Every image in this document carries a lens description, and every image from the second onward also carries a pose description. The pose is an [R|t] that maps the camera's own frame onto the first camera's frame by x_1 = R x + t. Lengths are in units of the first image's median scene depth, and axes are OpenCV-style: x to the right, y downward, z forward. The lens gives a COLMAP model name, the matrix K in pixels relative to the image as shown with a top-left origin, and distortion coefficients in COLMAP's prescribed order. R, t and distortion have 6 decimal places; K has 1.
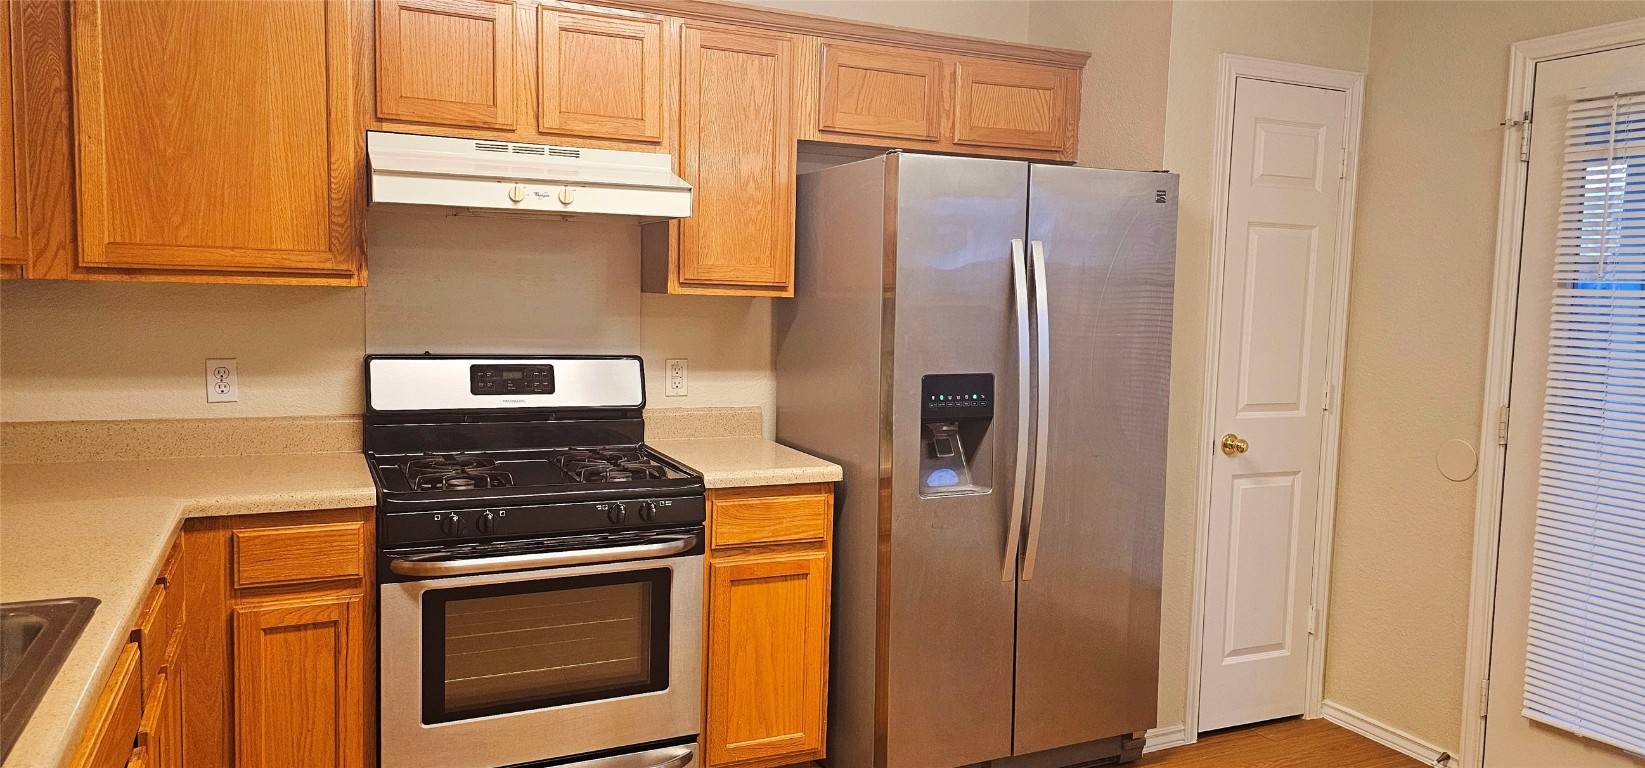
lens RADIAL K [[1085.0, 0, 839.4], [0, 1085.0, 388.1], [0, 0, 1]] dist [0.041855, -0.029942]
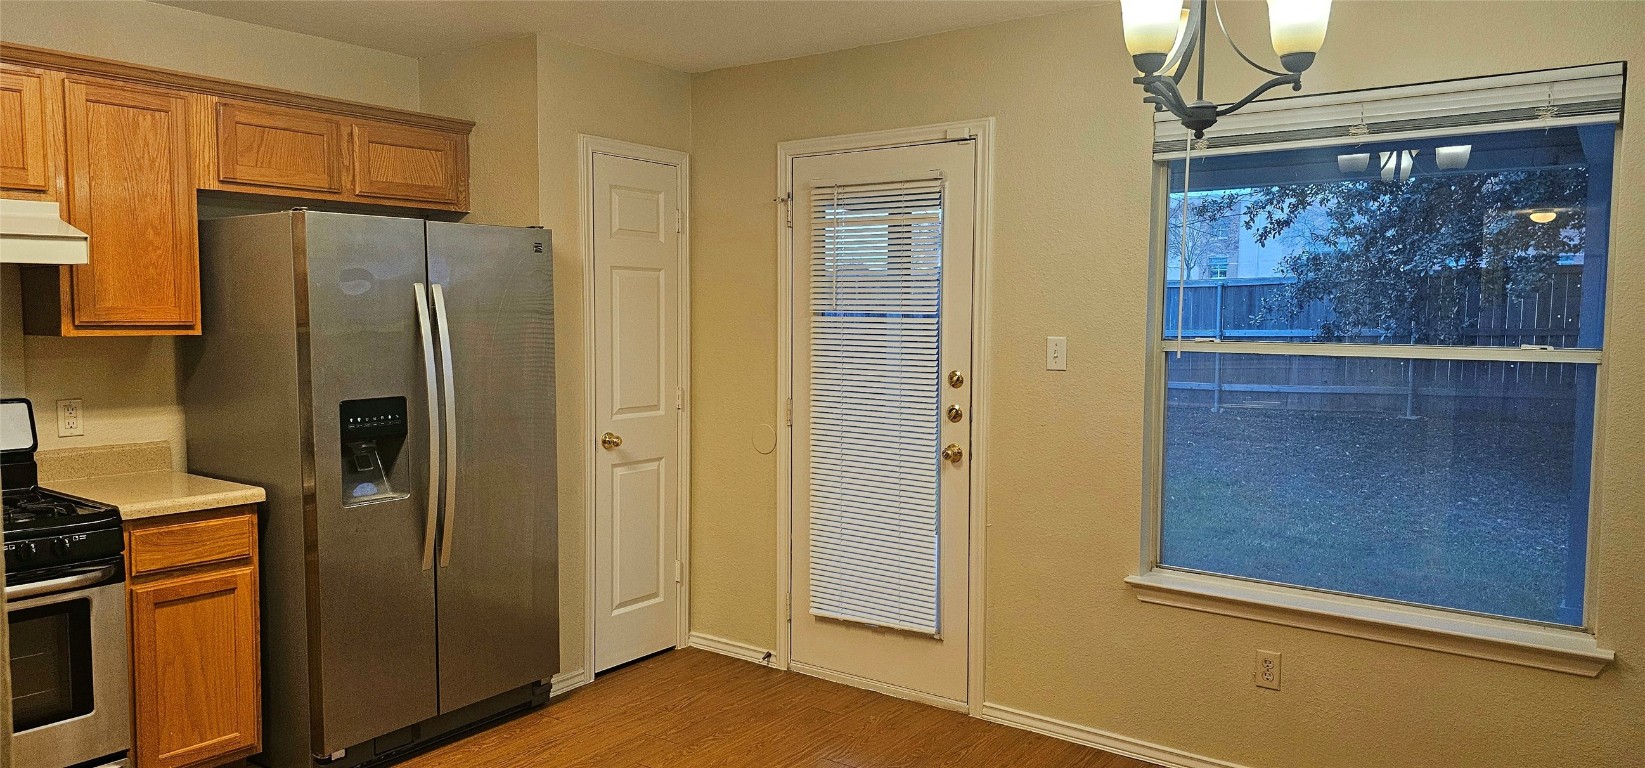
lens RADIAL K [[1085.0, 0, 816.6], [0, 1085.0, 386.1], [0, 0, 1]] dist [0.041855, -0.029942]
pose [[0.877629, -0.052715, 0.476433, -0.028745], [0.057657, 0.998327, 0.004250, -0.003668], [-0.475860, 0.023739, 0.879200, -0.246948]]
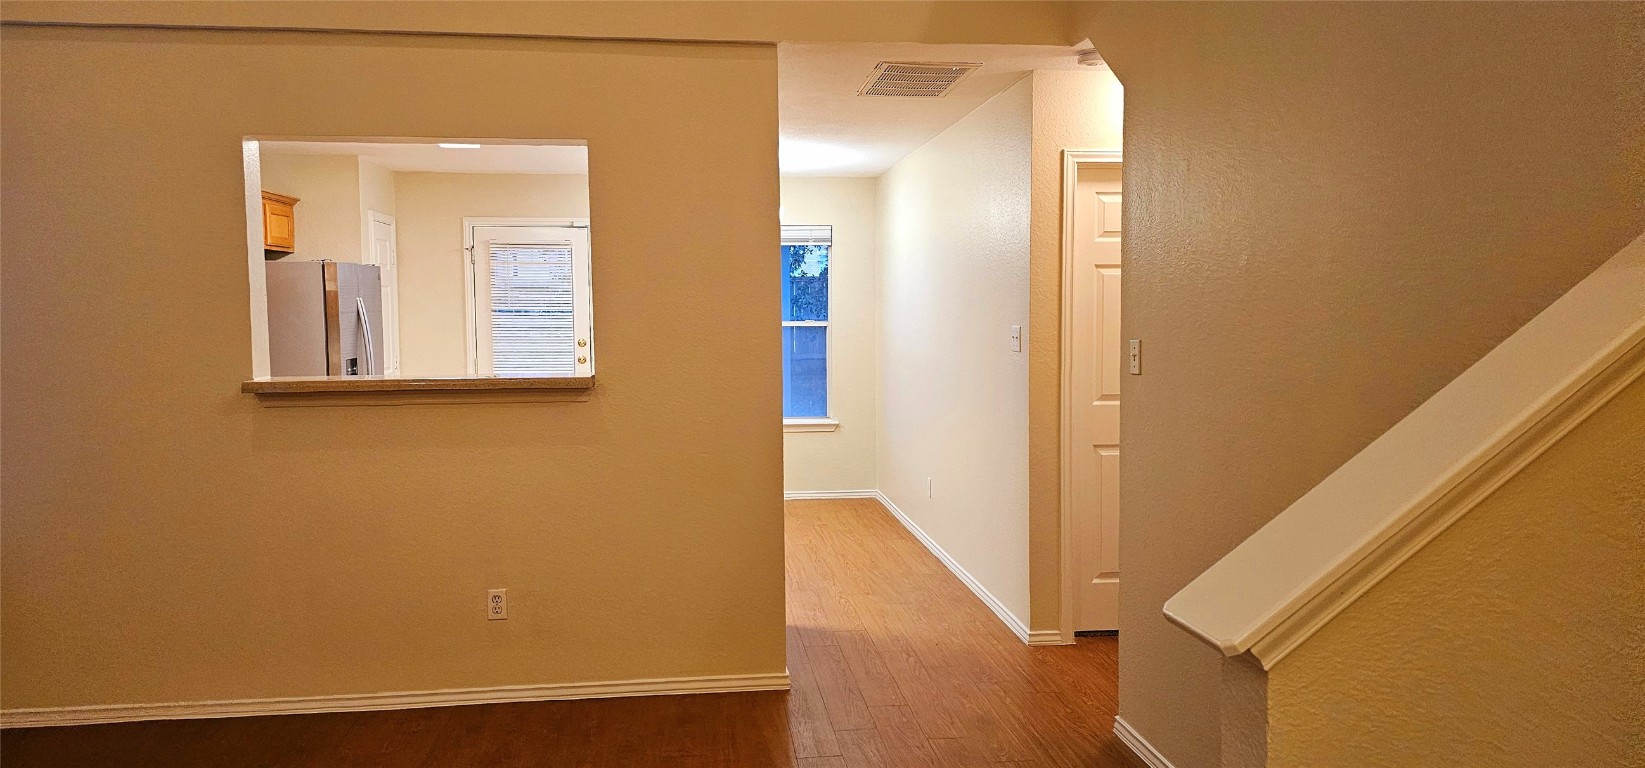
lens RADIAL K [[1085.0, 0, 825.1], [0, 1085.0, 386.4], [0, 0, 1]] dist [0.041855, -0.029942]
pose [[0.305698, -0.098355, 0.947035, -1.587410], [0.092142, 0.993038, 0.073389, -0.030072], [-0.947659, 0.064827, 0.312633, -0.575549]]
